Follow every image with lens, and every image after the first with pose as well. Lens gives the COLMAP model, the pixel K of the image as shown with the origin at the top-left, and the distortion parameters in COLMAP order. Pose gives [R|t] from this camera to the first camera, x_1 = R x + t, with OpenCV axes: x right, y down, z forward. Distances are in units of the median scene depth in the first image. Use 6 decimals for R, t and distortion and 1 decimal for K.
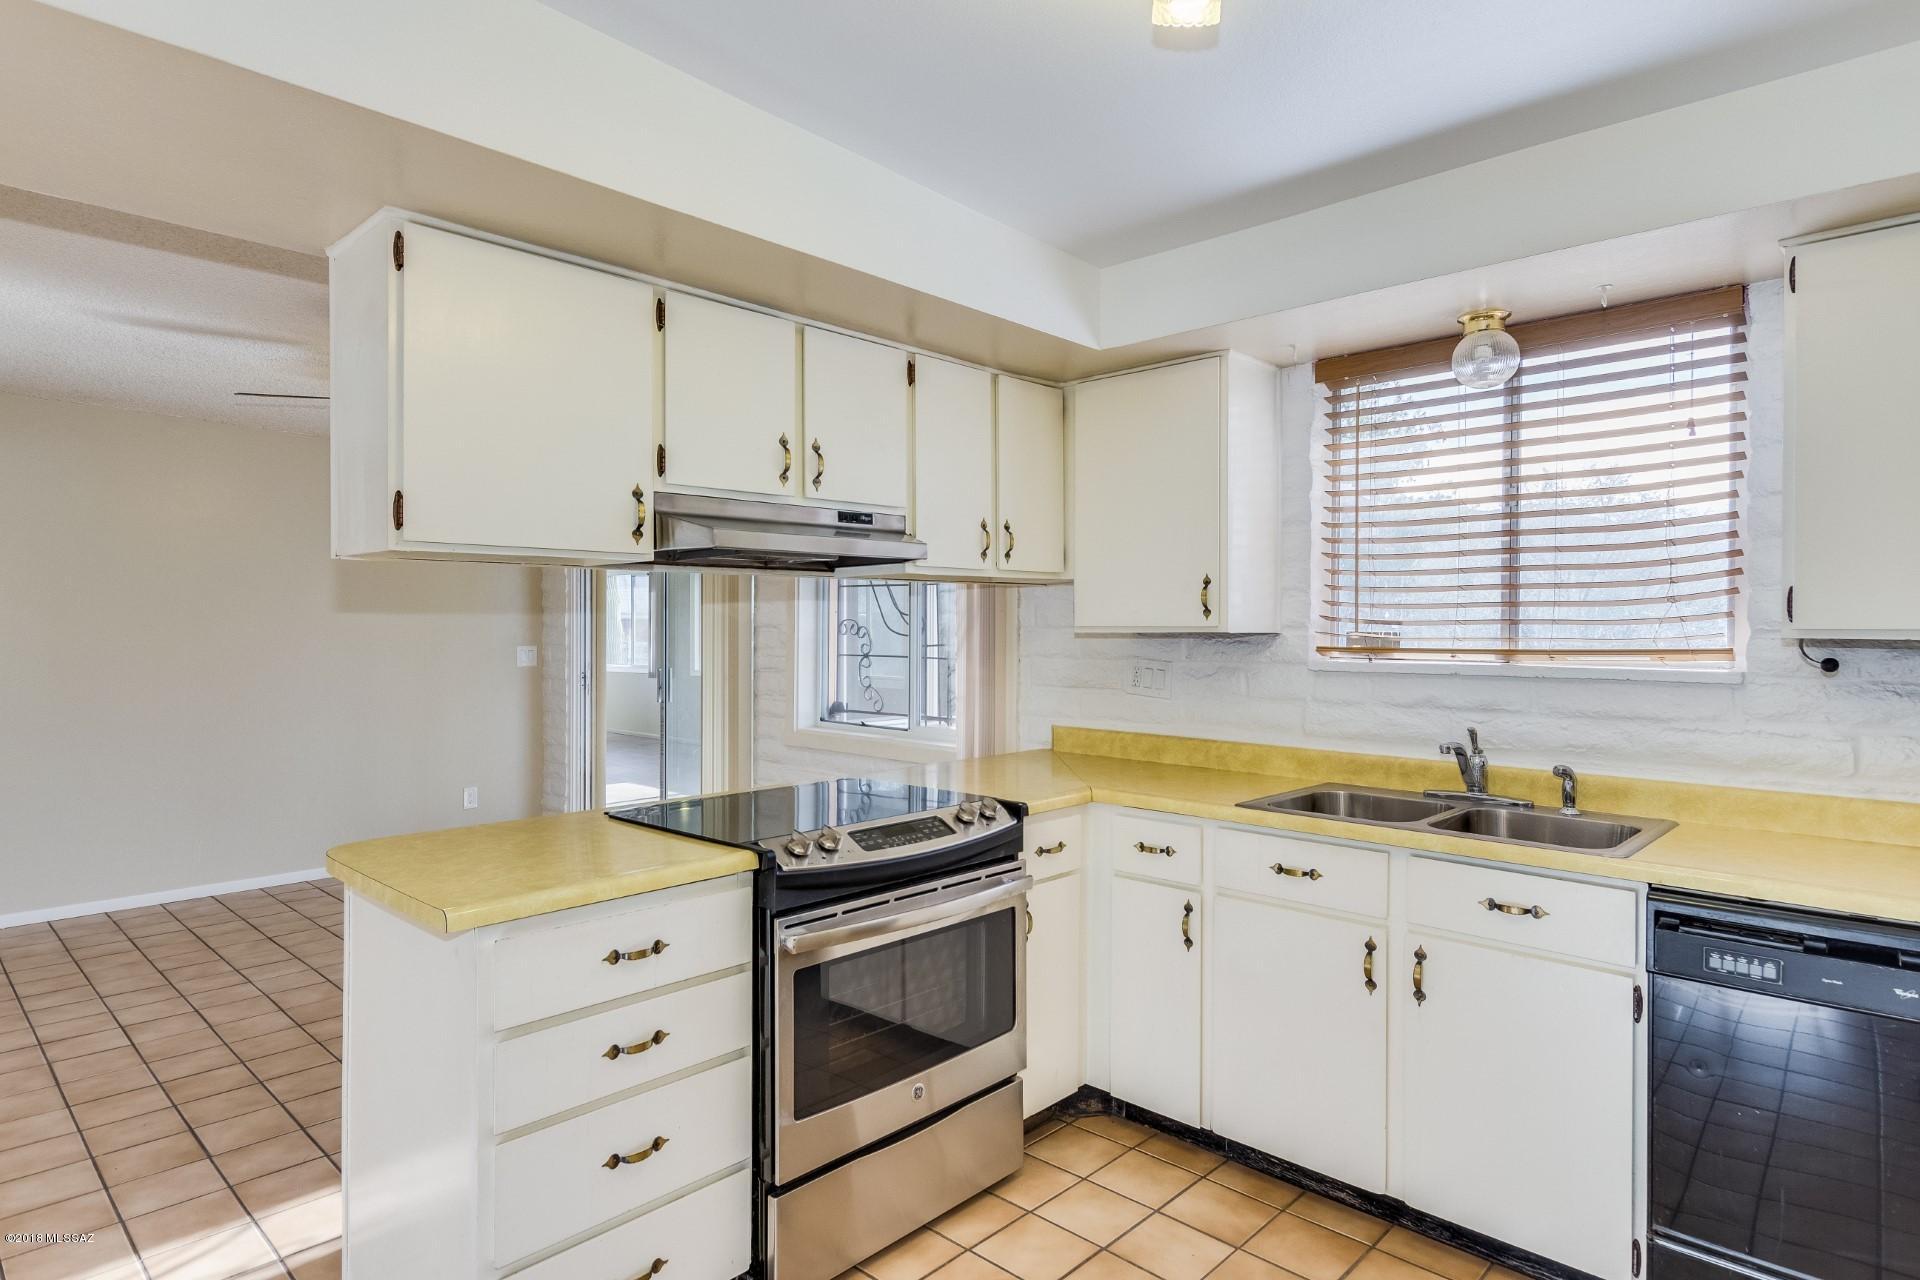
lens RADIAL K [[1052.8, 0, 960.0], [0, 1052.8, 640.0], [0, 0, 1]] dist [0.004040, 0.000856]
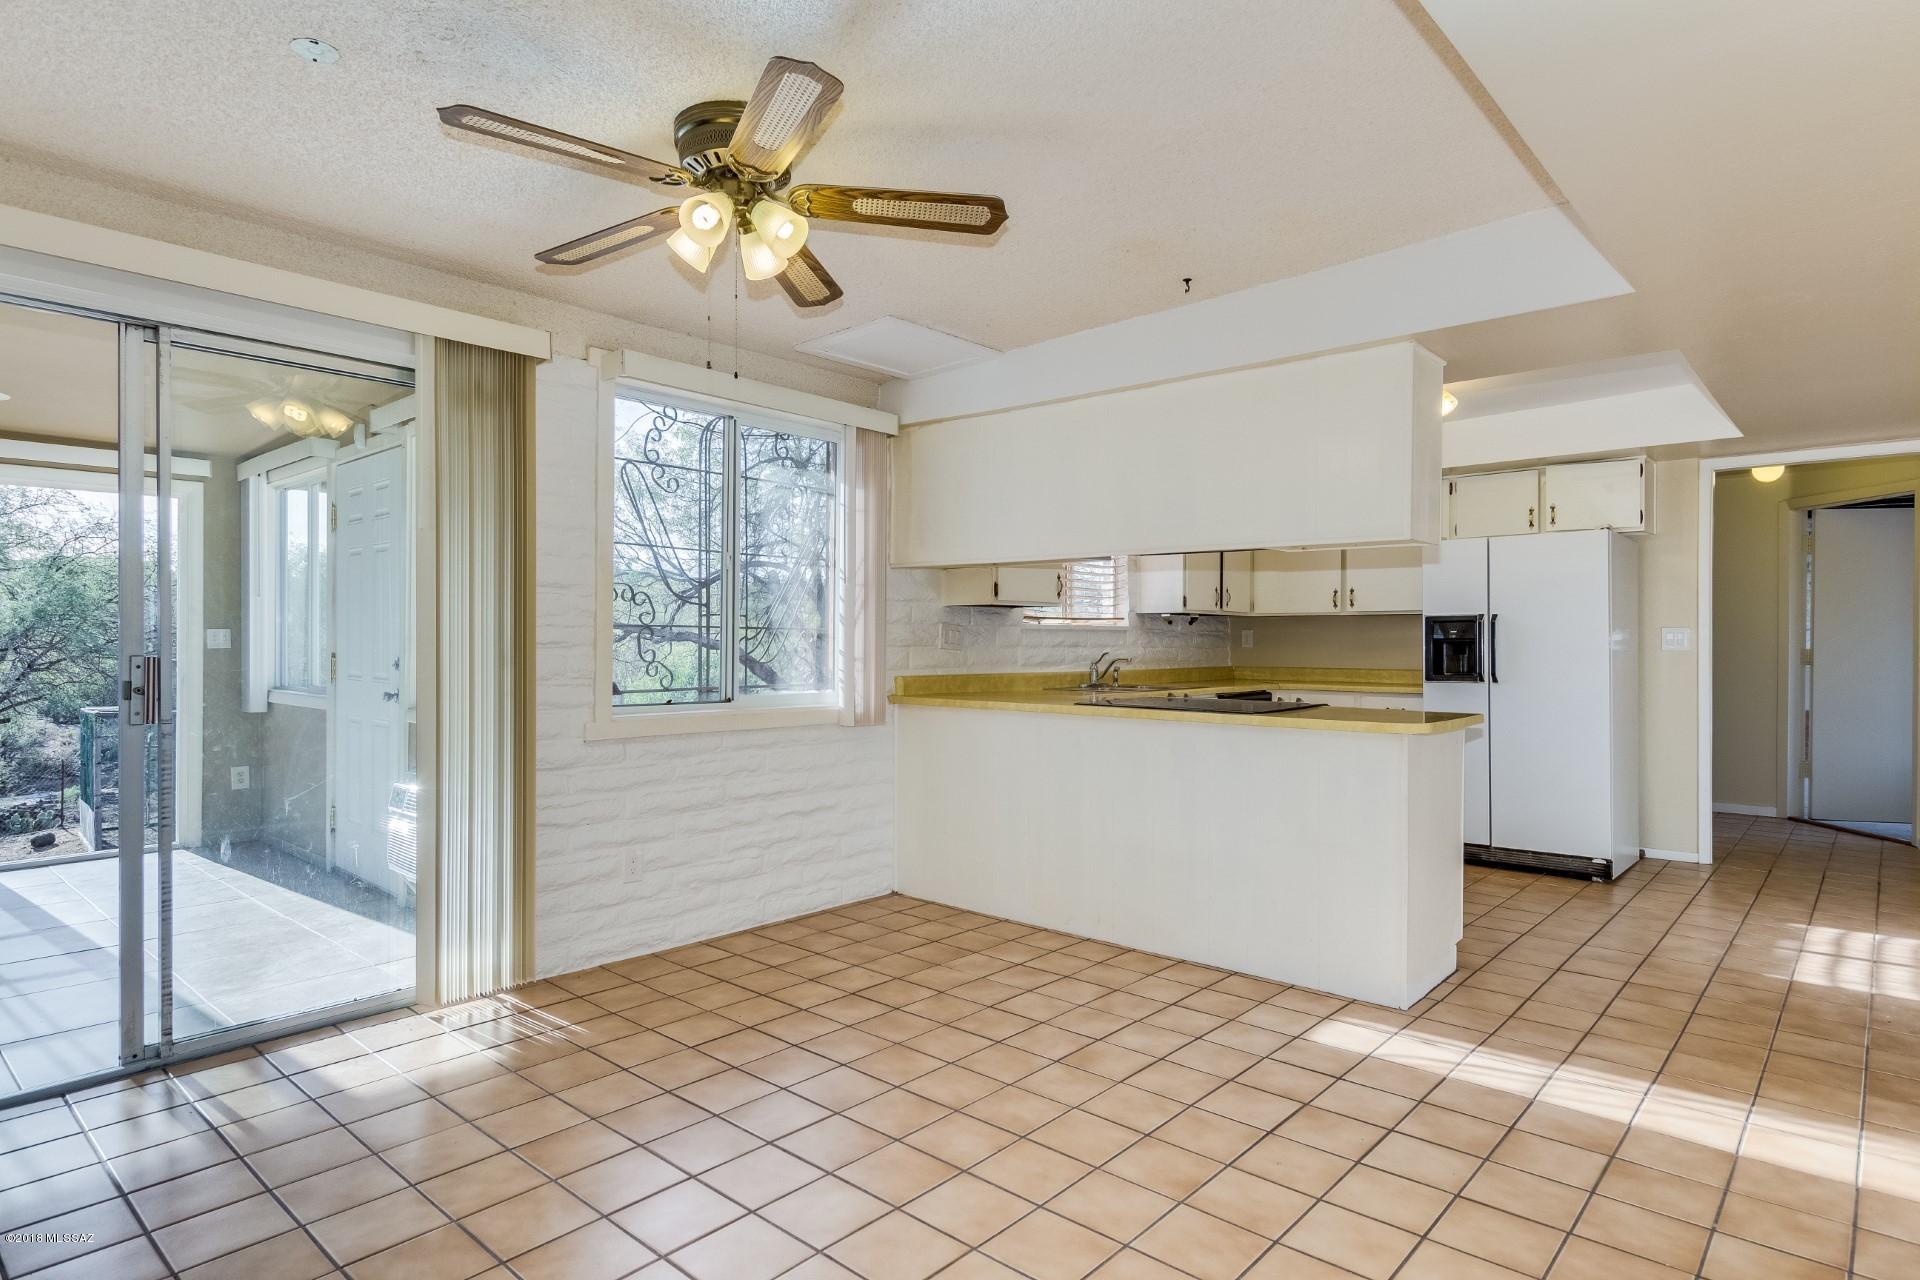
lens RADIAL K [[1052.8, 0, 960.0], [0, 1052.8, 640.0], [0, 0, 1]] dist [0.004040, 0.000856]
pose [[-0.028532, -0.003165, 0.999588, -1.346706], [0.010303, 0.999941, 0.003460, 0.036611], [-0.999540, 0.010398, -0.028498, 1.073323]]
